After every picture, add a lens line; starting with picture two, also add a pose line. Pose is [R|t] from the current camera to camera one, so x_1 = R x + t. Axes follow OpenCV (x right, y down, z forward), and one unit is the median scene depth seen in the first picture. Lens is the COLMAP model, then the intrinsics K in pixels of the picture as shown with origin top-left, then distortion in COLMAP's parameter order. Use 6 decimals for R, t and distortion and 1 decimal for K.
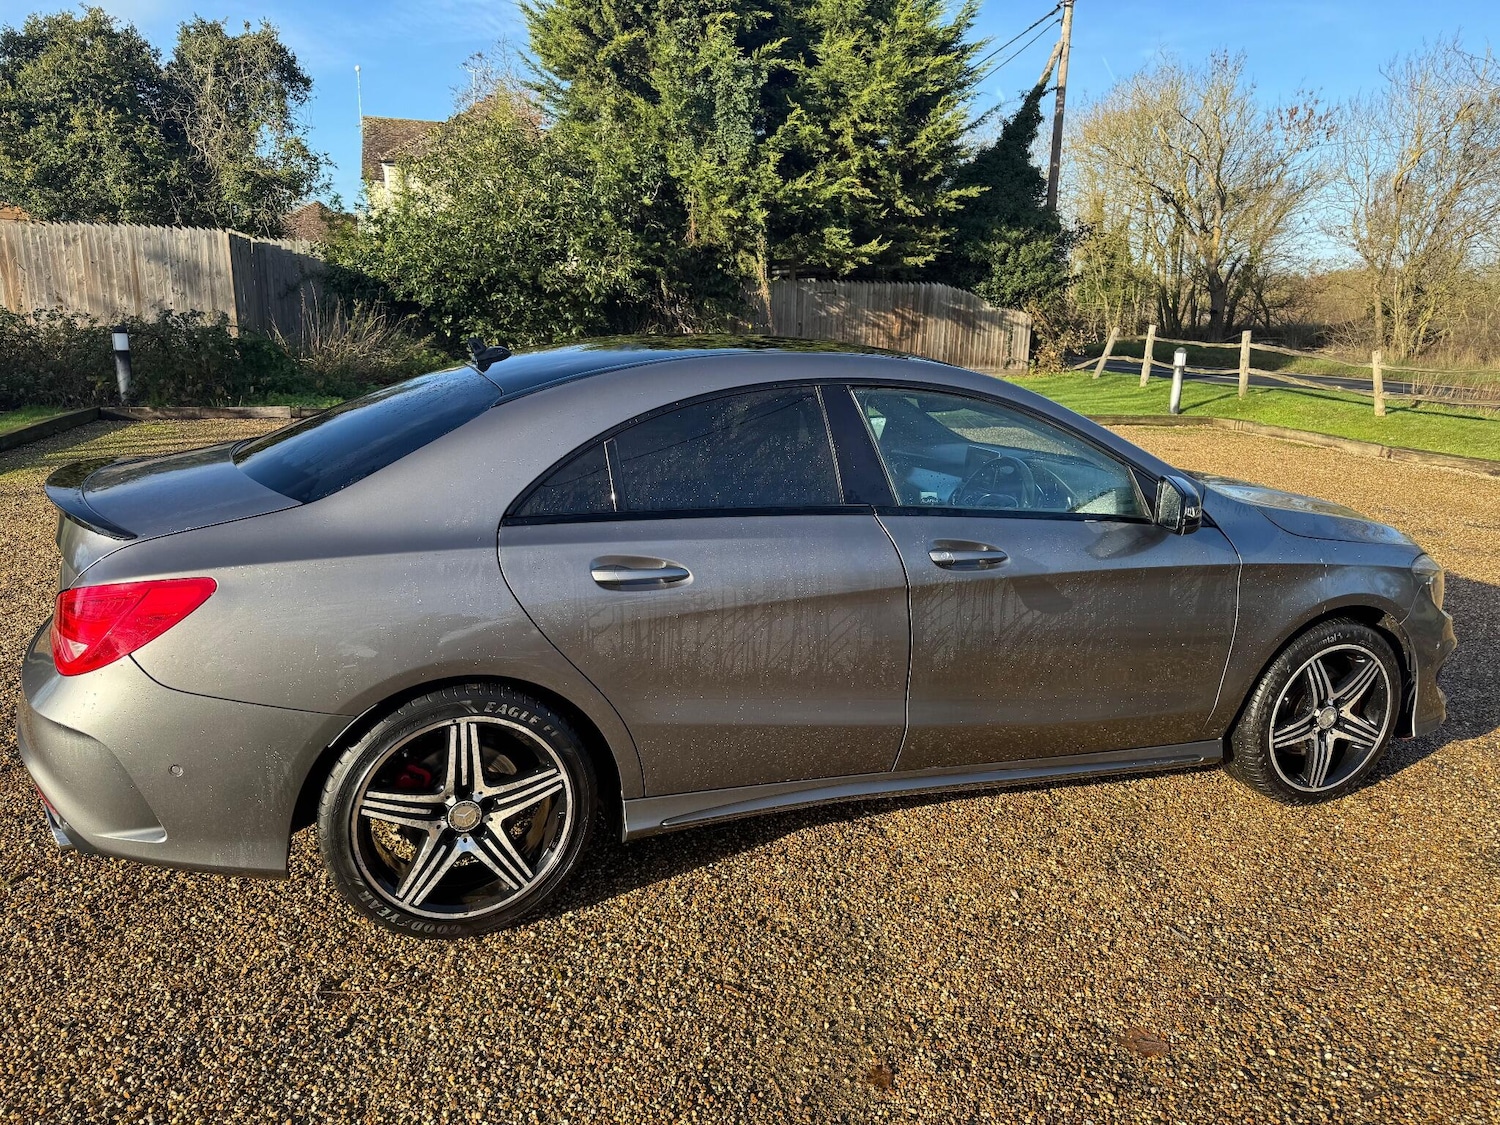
lens RADIAL K [[1055.8, 0, 748.4], [0, 1055.8, 554.0], [0, 0, 1]] dist [0.032897, -0.040997]
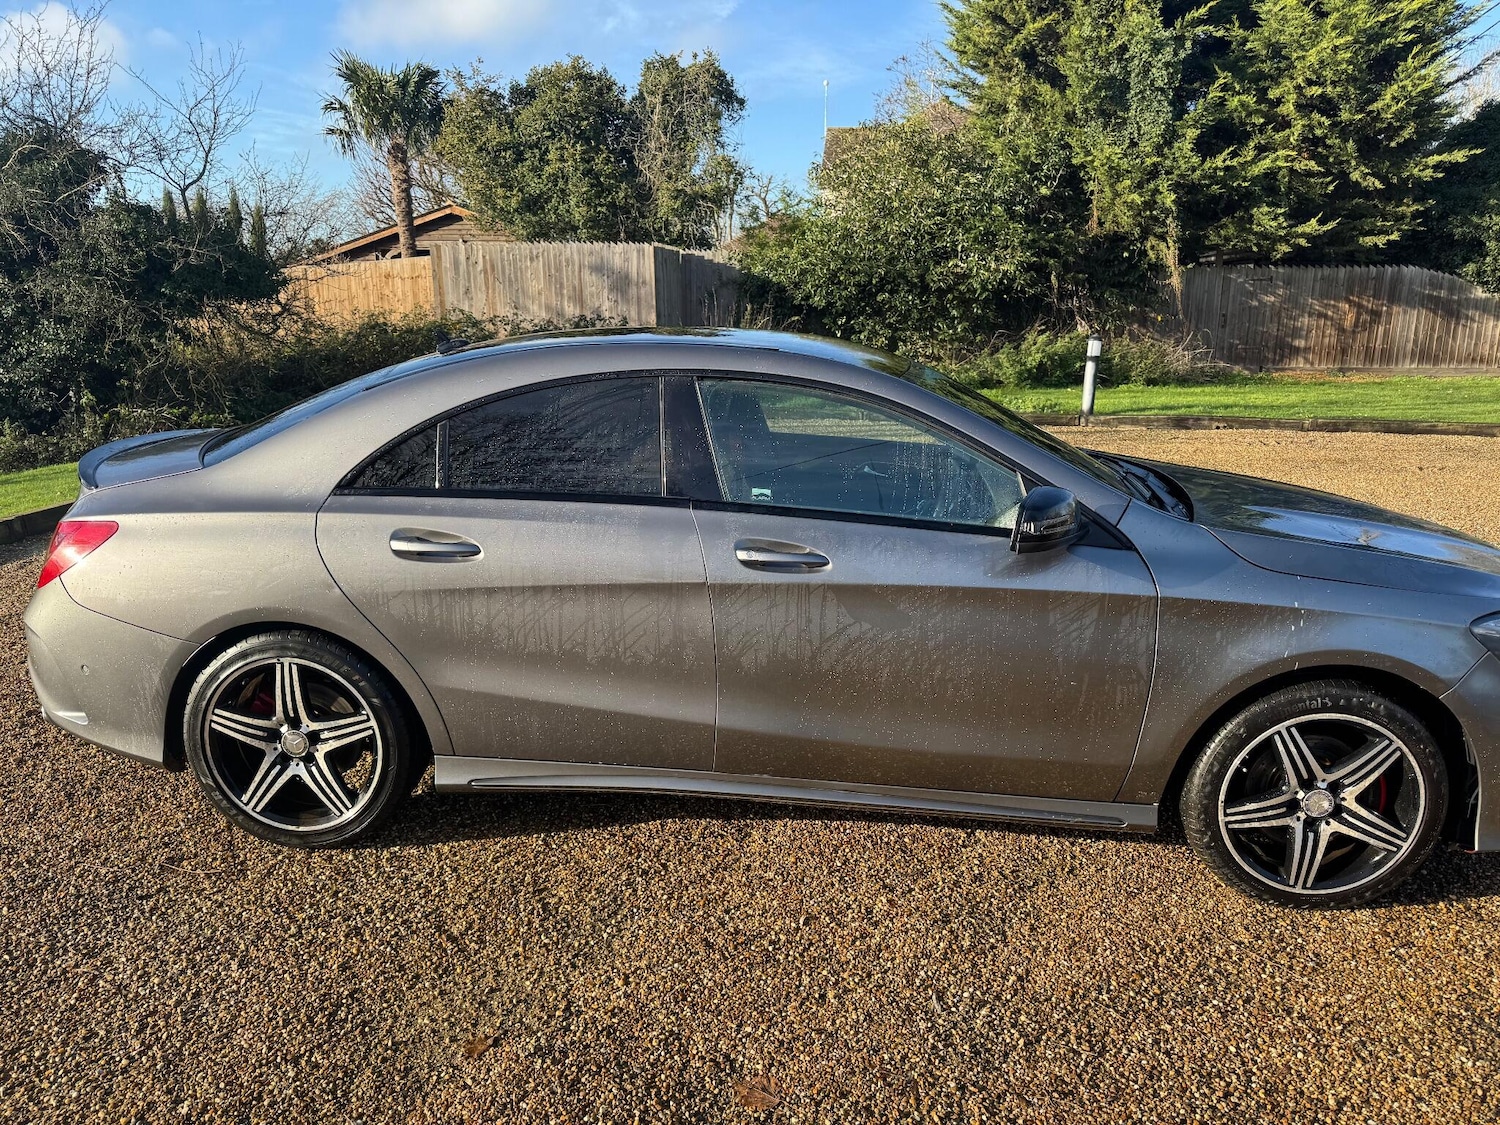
lens RADIAL K [[1055.8, 0, 757.5], [0, 1055.8, 561.0], [0, 0, 1]] dist [0.032897, -0.040997]
pose [[0.909142, 0.078835, -0.408958, 0.086557], [-0.075838, 0.996842, 0.023570, -0.002383], [0.409524, 0.009586, 0.912249, 0.019026]]
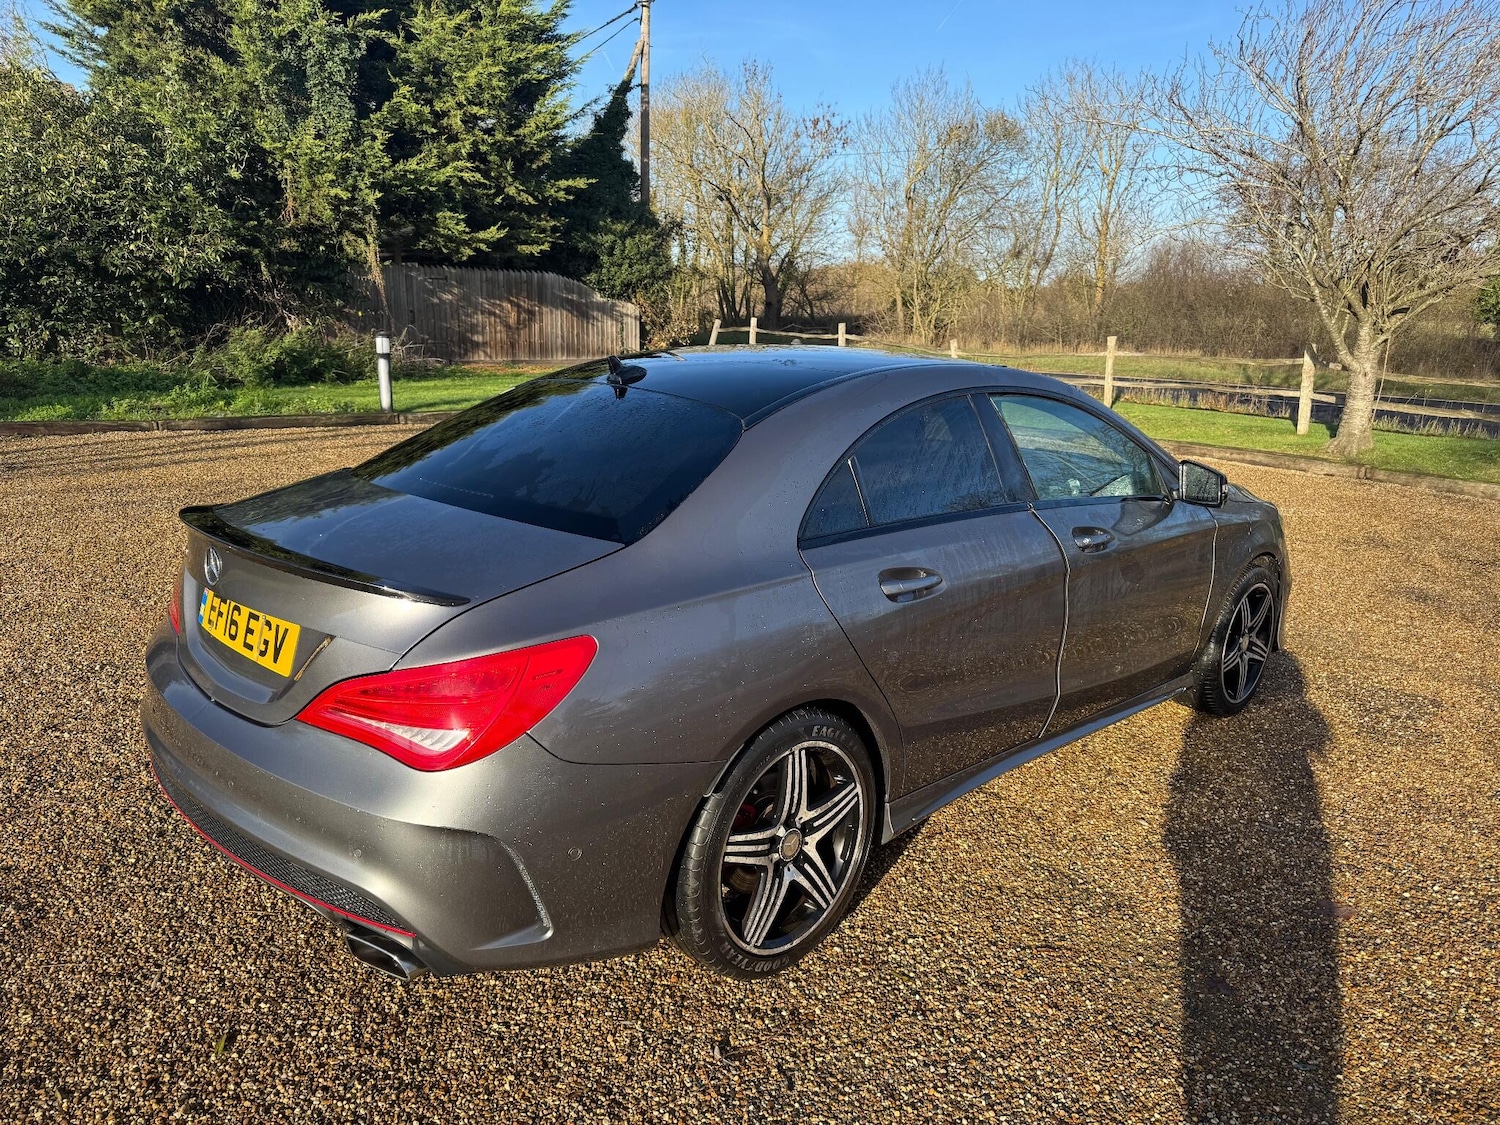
lens RADIAL K [[1055.8, 0, 745.0], [0, 1055.8, 556.5], [0, 0, 1]] dist [0.032897, -0.040997]
pose [[0.913637, -0.089775, 0.396495, -0.088773], [0.083908, 0.995954, 0.032159, -0.007319], [-0.397778, 0.003888, 0.917474, 0.014658]]
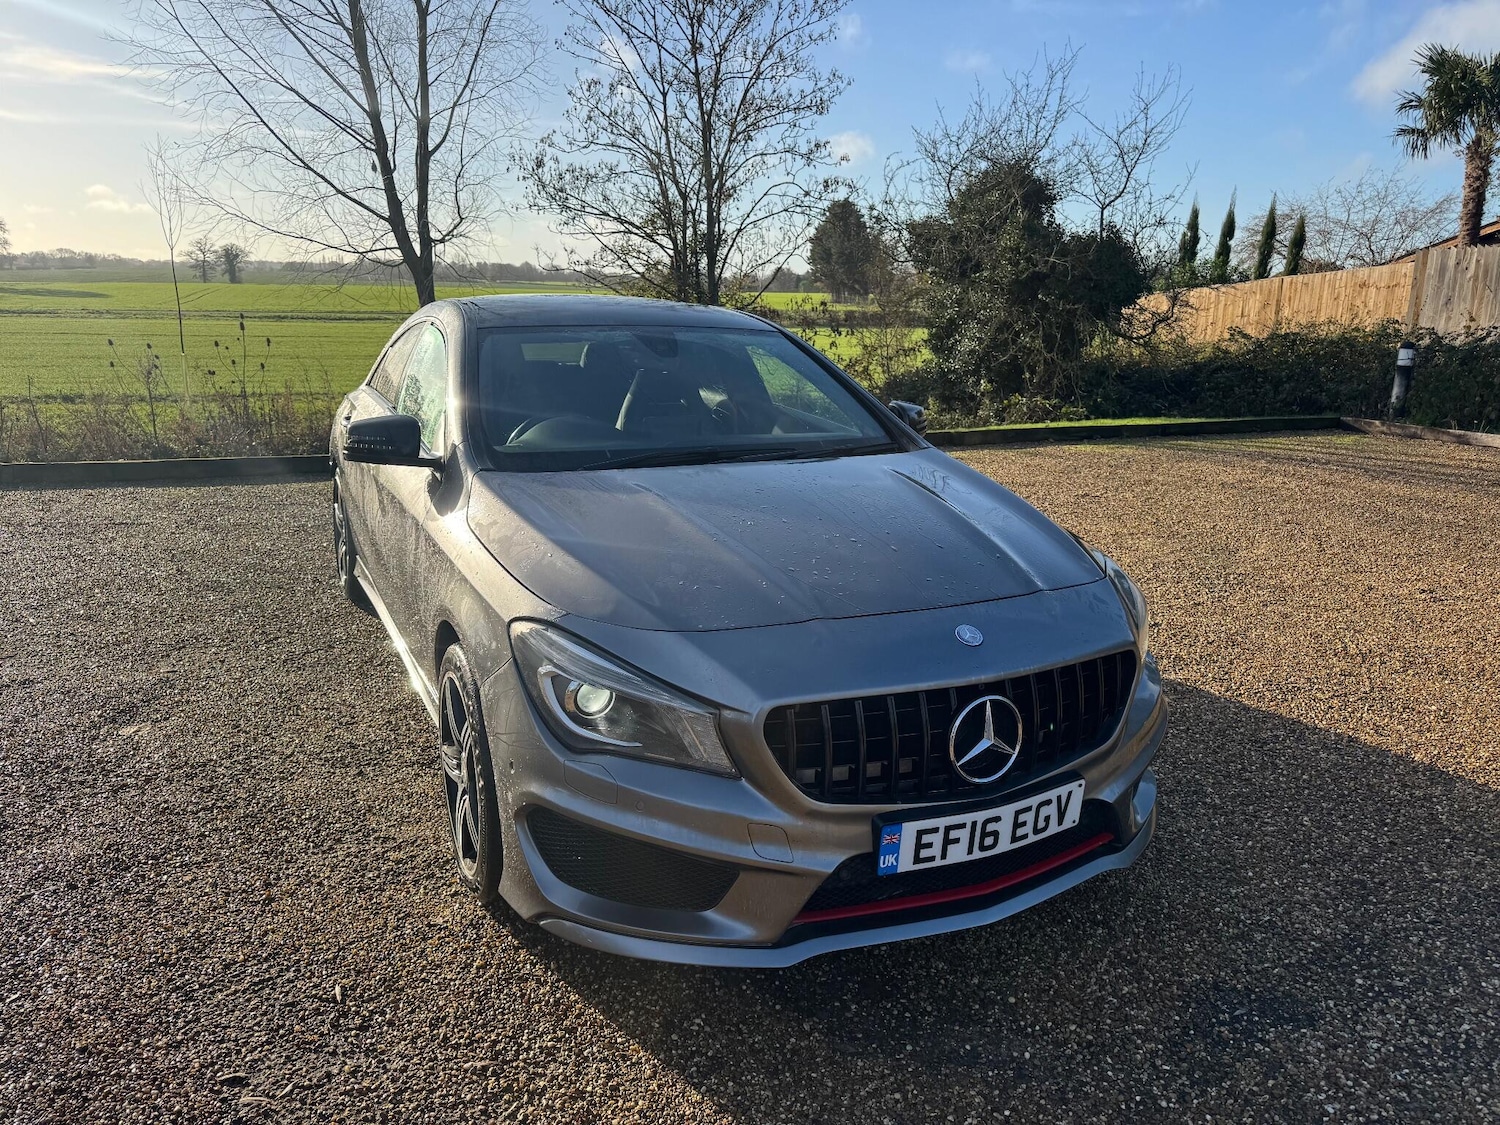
lens RADIAL K [[1055.8, 0, 755.1], [0, 1055.8, 565.3], [0, 0, 1]] dist [0.032897, -0.040997]
pose [[0.108336, 0.213709, -0.970872, 0.232233], [-0.239013, 0.953572, 0.183230, -0.032127], [0.964954, 0.212200, 0.154386, 0.191205]]
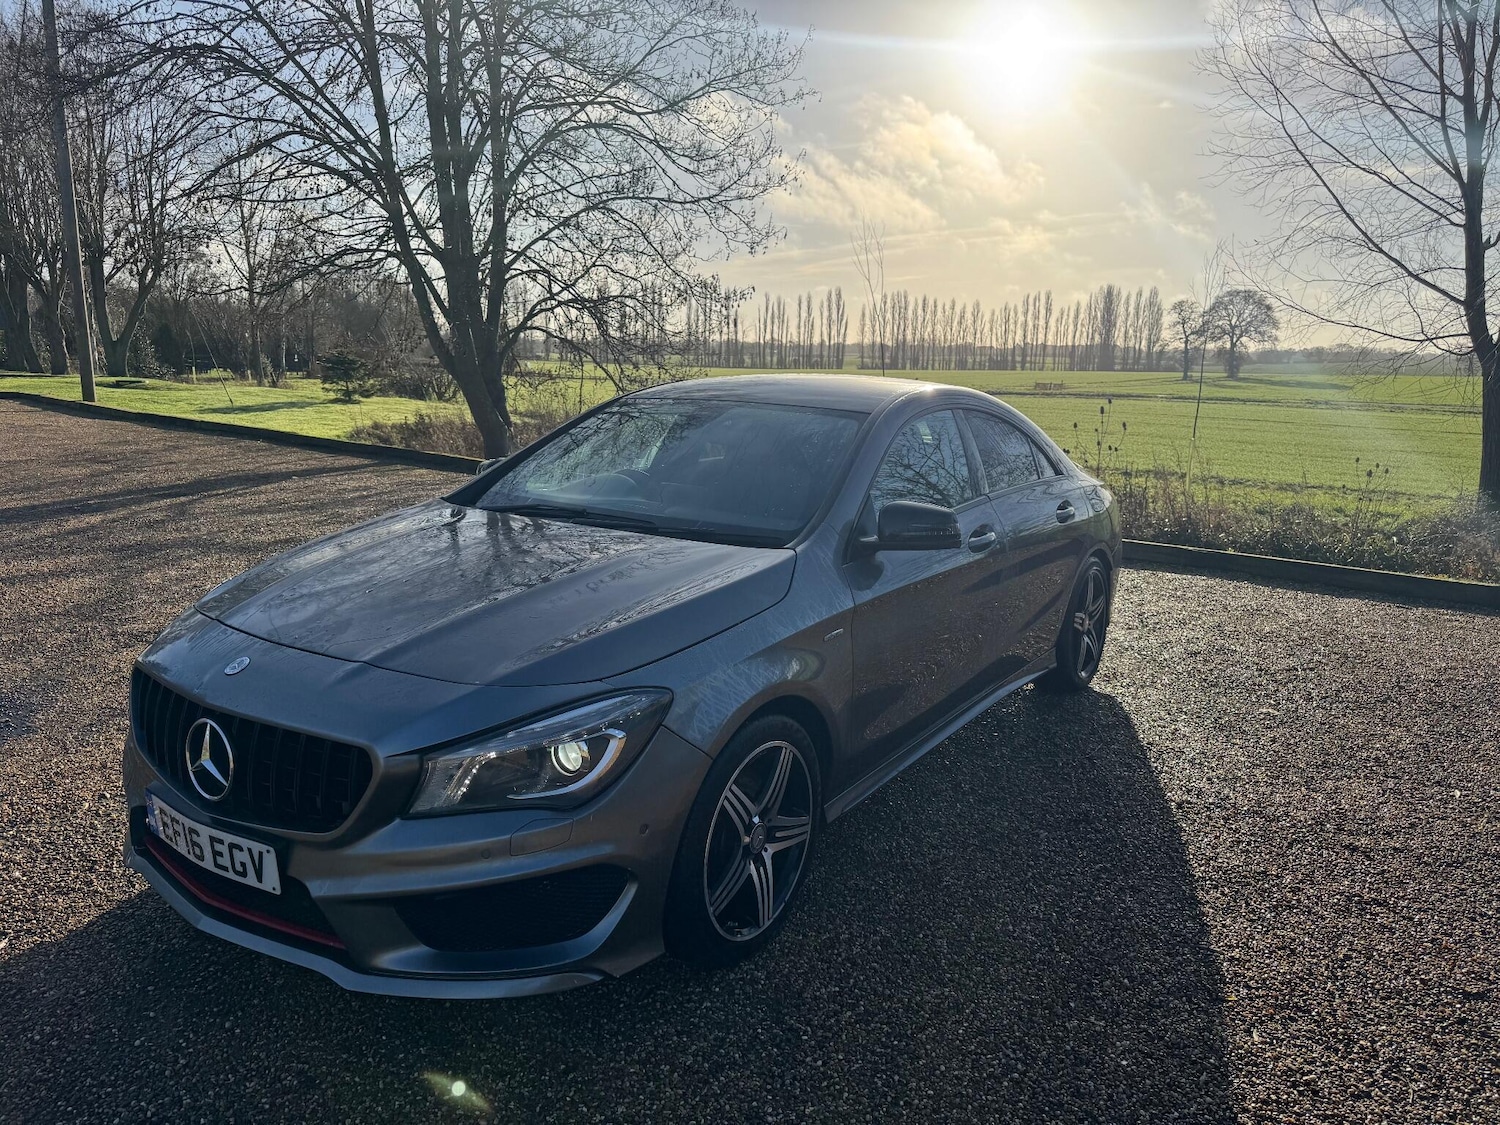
lens RADIAL K [[1055.8, 0, 743.1], [0, 1055.8, 579.1], [0, 0, 1]] dist [0.032897, -0.040997]
pose [[-0.812944, 0.063831, -0.578834, 0.149531], [-0.182601, 0.915905, 0.357456, -0.074429], [0.552973, 0.396287, -0.732924, 0.352595]]
